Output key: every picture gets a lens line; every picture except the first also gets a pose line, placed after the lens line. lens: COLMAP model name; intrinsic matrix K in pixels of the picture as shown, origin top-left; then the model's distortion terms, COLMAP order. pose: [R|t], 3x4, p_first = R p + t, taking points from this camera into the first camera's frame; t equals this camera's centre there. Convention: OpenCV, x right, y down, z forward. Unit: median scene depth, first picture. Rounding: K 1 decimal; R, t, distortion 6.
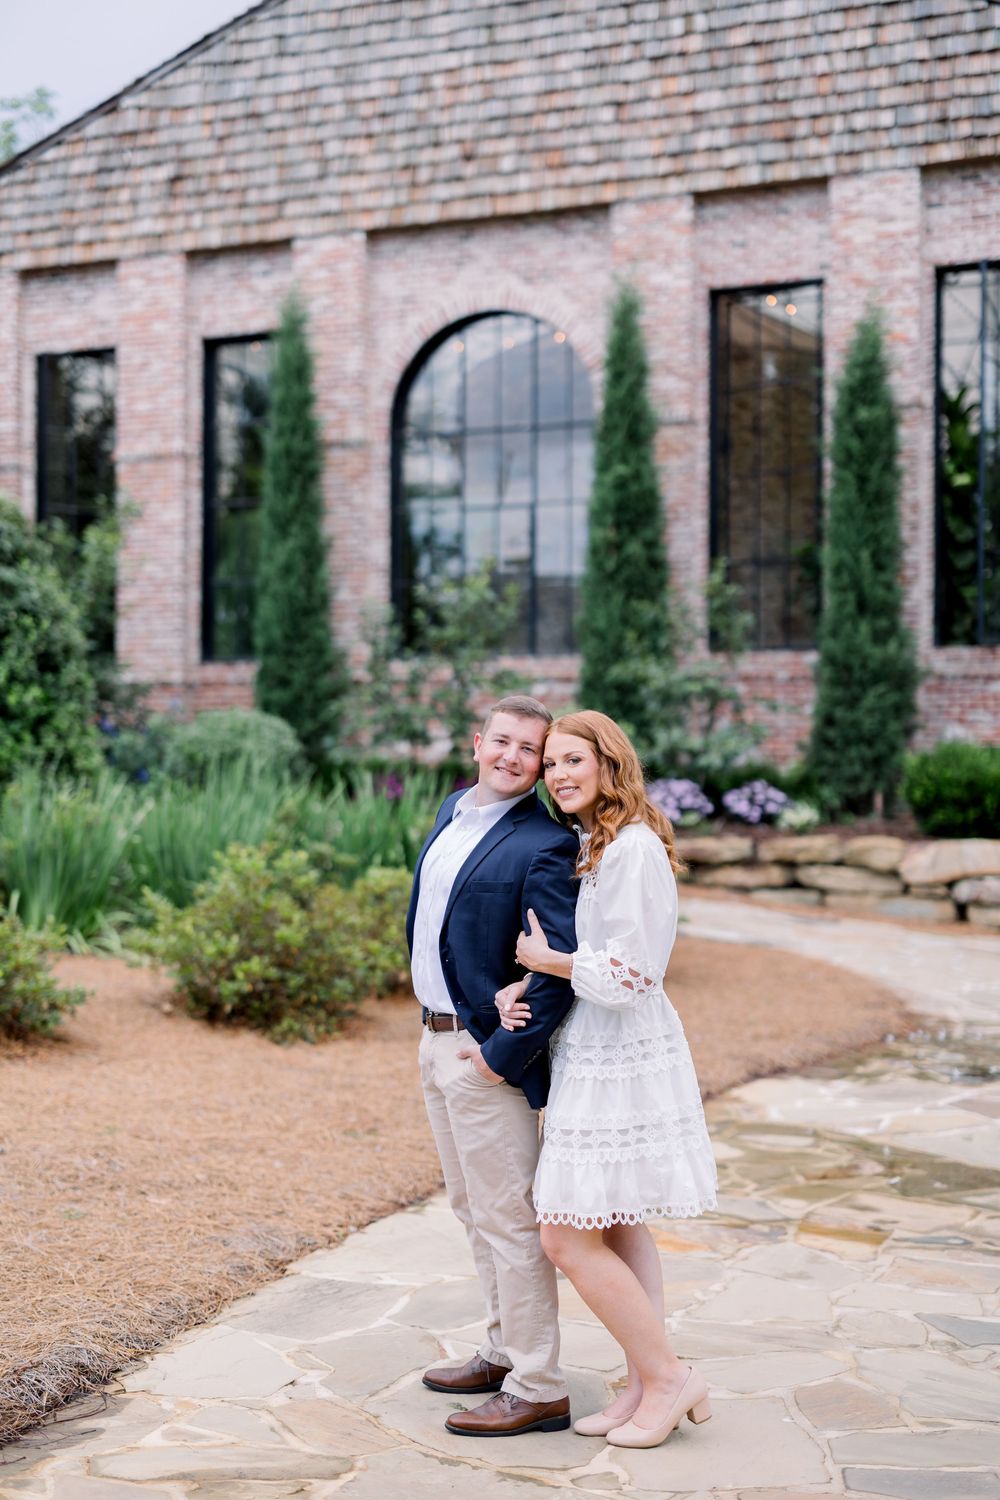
lens RADIAL K [[2071.5, 0, 445.1], [0, 2071.5, 746.9], [0, 0, 1]] dist [-0.003406, 0.116297]
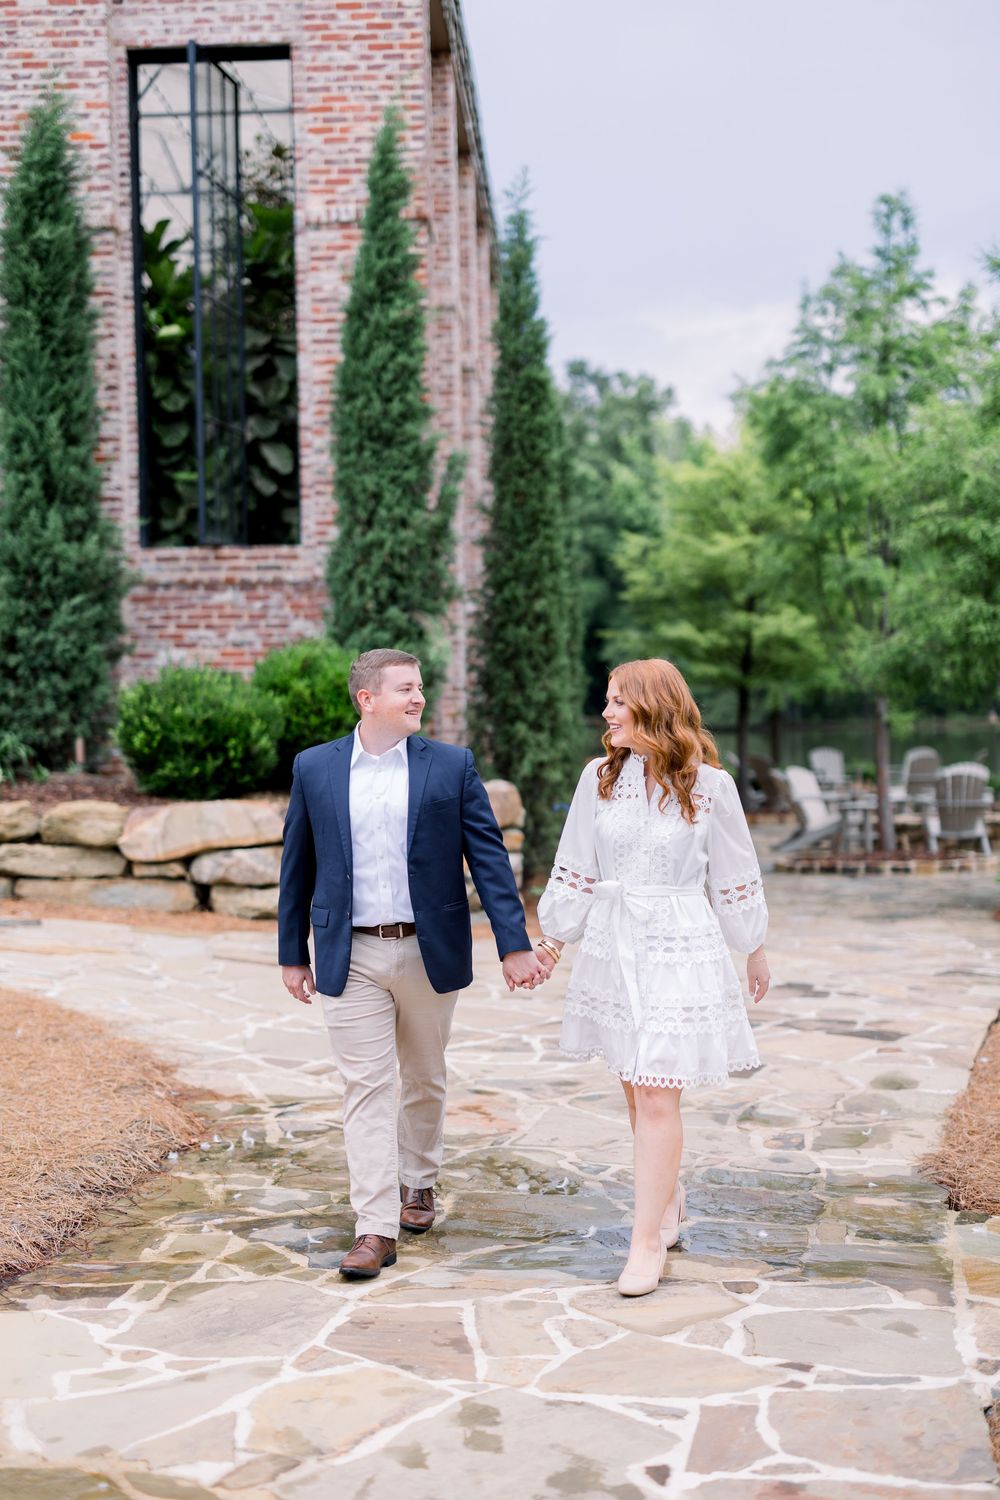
lens RADIAL K [[2071.5, 0, 445.1], [0, 2071.5, 746.9], [0, 0, 1]] dist [-0.003406, 0.116297]
pose [[0.916307, -0.034981, 0.398946, 0.030194], [0.020543, 0.998972, 0.040411, -0.002380], [-0.399950, -0.028834, 0.916084, 0.257784]]
